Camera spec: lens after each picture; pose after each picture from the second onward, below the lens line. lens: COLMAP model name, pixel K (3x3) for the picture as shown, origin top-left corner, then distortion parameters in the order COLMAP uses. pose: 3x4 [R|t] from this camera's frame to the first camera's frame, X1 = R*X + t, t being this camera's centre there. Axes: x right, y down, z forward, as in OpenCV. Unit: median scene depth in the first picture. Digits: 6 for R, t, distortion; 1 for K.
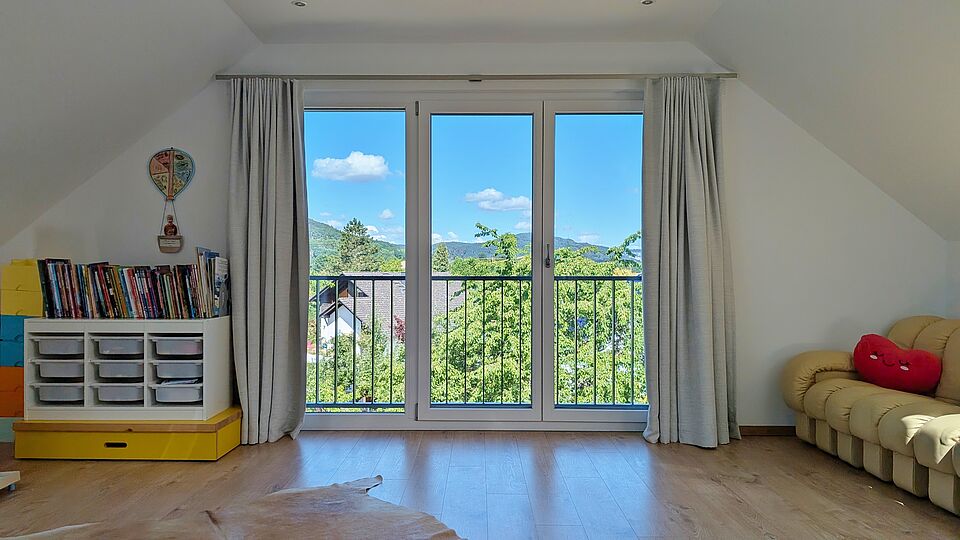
lens RADIAL K [[681.7, 0, 481.1], [0, 681.7, 270.3], [0, 0, 1]] dist [0.008007, -0.010337]
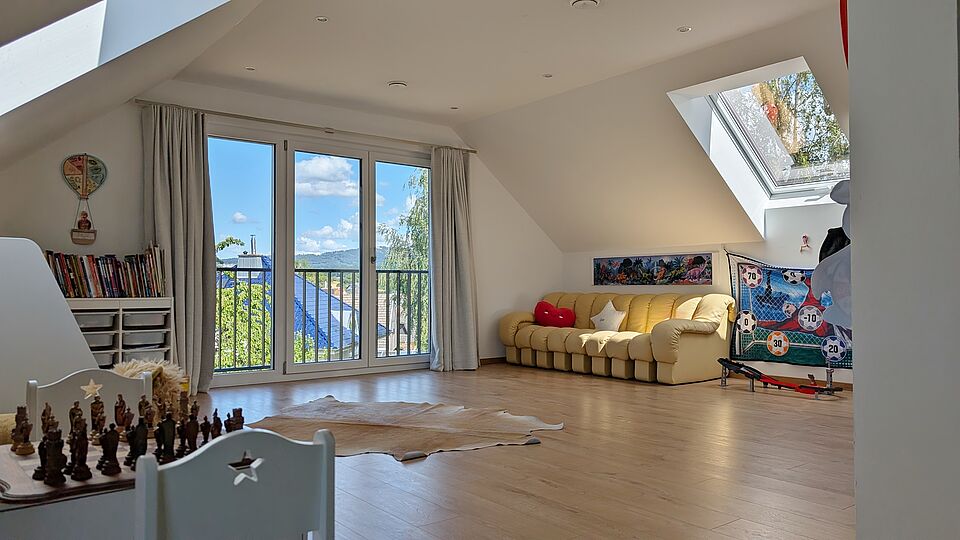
lens RADIAL K [[681.7, 0, 481.8], [0, 681.7, 266.2], [0, 0, 1]] dist [0.008007, -0.010337]
pose [[0.782260, 0.016271, 0.622740, -0.645021], [-0.001702, 0.999711, -0.023982, 0.037590], [-0.622950, 0.017700, 0.782061, -0.317219]]
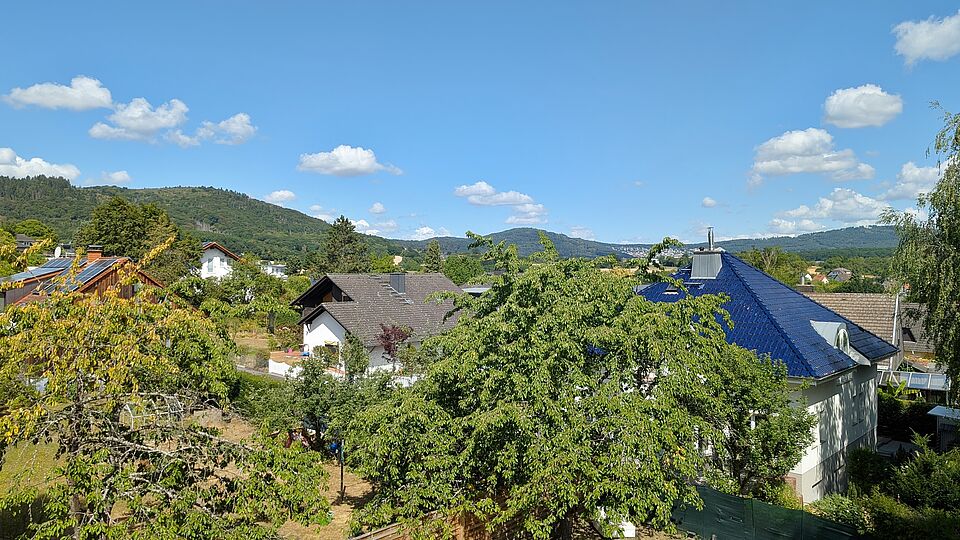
lens RADIAL K [[681.7, 0, 482.1], [0, 681.7, 263.1], [0, 0, 1]] dist [0.008007, -0.010337]
pose [[0.999948, 0.003531, 0.009521, -0.011020], [-0.003505, 0.999990, -0.002795, -0.156447], [-0.009530, 0.002761, 0.999951, 1.059028]]
